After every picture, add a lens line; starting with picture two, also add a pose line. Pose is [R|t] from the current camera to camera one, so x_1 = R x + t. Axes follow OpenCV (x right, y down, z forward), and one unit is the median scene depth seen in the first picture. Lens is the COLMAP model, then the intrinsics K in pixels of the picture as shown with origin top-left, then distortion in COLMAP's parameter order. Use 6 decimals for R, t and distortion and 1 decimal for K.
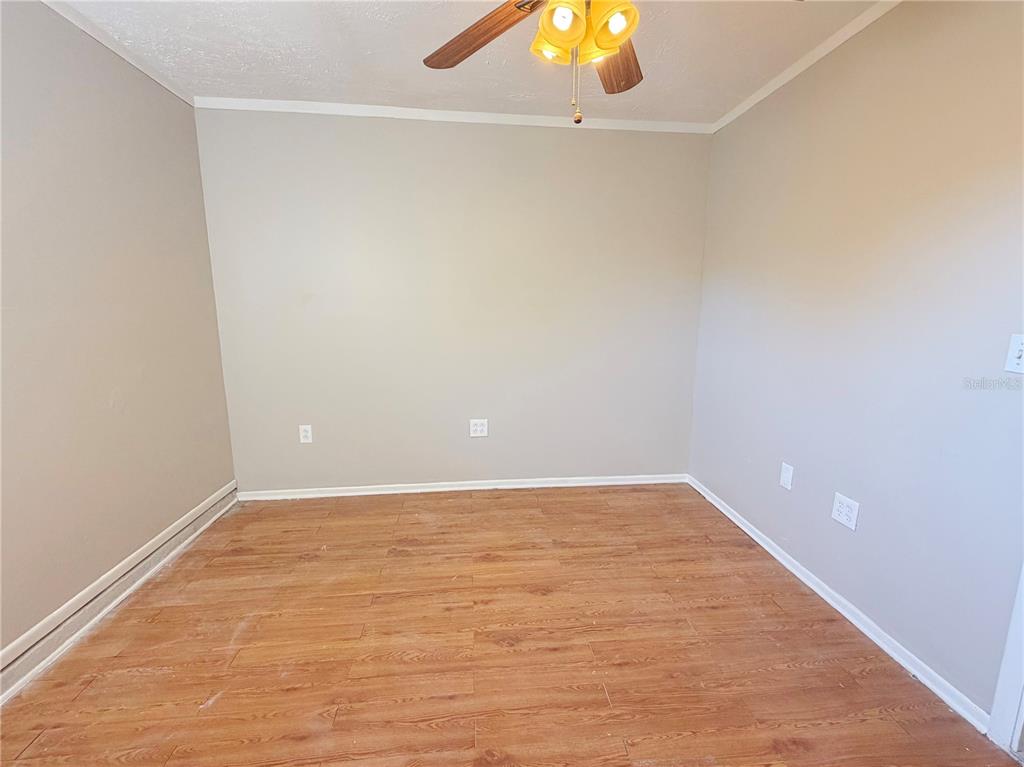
lens RADIAL K [[459.7, 0, 512.0], [0, 459.7, 383.5], [0, 0, 1]] dist [0.000488, -0.000323]
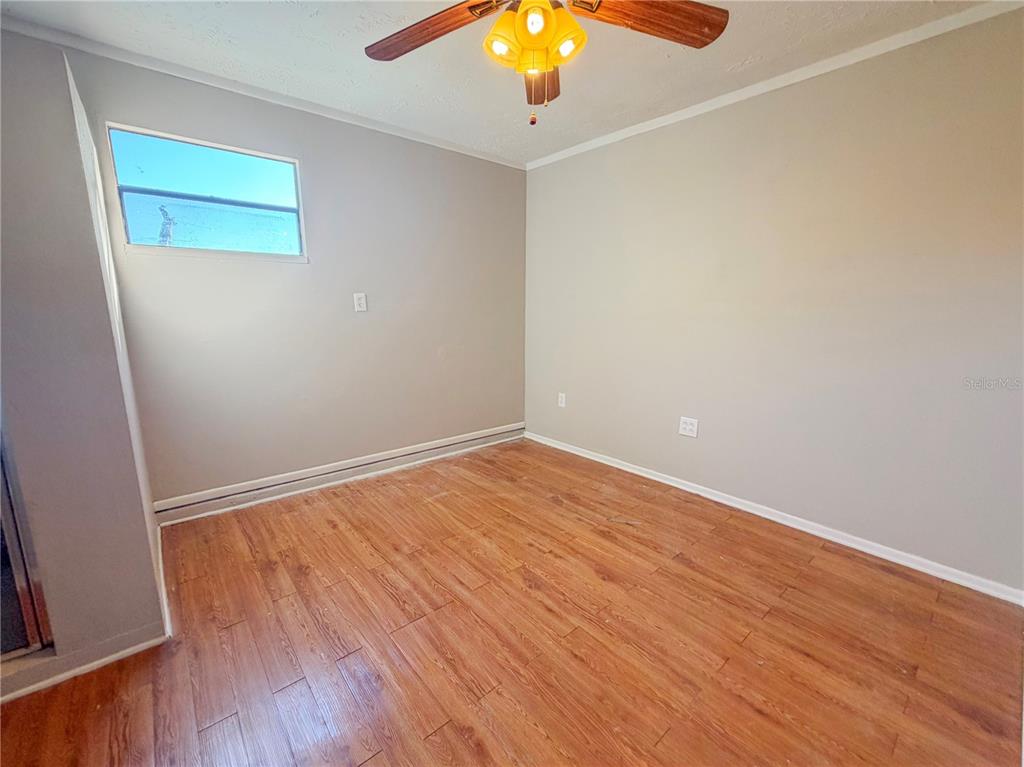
lens RADIAL K [[417.7, 0, 508.5], [0, 417.7, 383.3], [0, 0, 1]] dist [-0.000191, 0.000225]
pose [[0.577913, 0.147686, -0.802624, 0.532496], [-0.145329, 0.986394, 0.076860, -0.009580], [0.803054, 0.072226, 0.591513, 0.210999]]
